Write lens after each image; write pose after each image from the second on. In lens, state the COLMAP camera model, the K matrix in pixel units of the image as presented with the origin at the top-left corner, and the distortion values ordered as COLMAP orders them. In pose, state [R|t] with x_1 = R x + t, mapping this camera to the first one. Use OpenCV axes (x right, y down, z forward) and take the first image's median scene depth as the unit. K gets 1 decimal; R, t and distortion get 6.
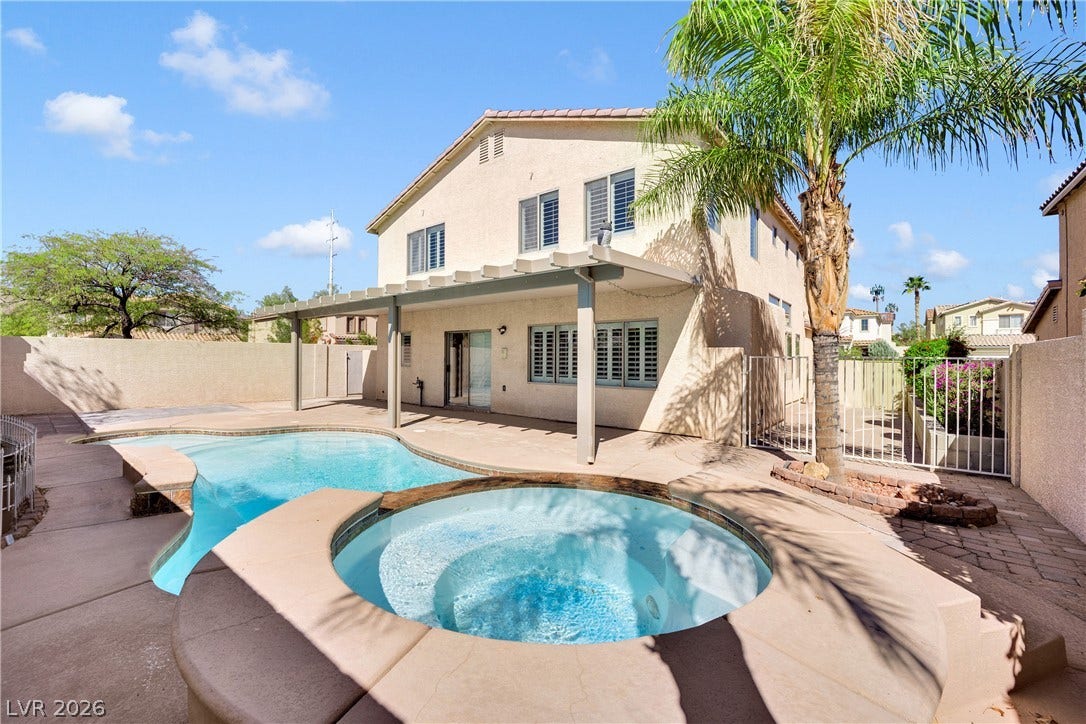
lens RADIAL K [[442.8, 0, 542.2], [0, 442.8, 356.9], [0, 0, 1]] dist [-0.003270, -0.001389]
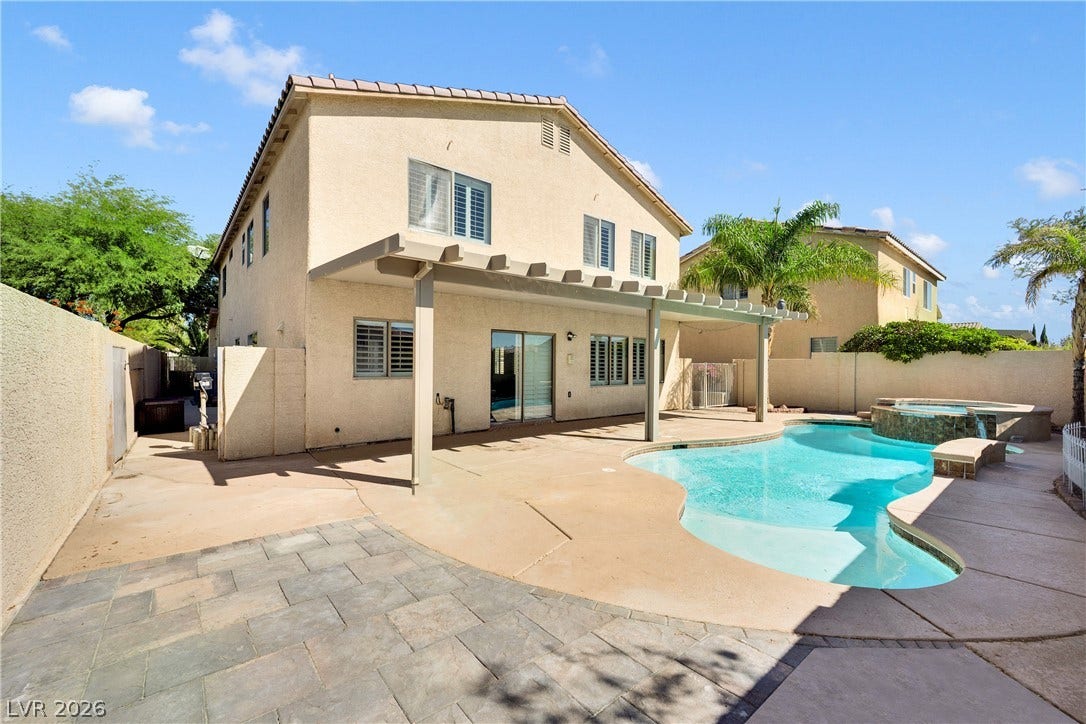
lens RADIAL K [[442.8, 0, 551.8], [0, 442.8, 369.0], [0, 0, 1]] dist [-0.003270, -0.001389]
pose [[0.173108, -0.017609, 0.984745, -1.070623], [-0.009439, 0.999765, 0.019537, -0.006004], [-0.984858, -0.012677, 0.172901, 0.867730]]
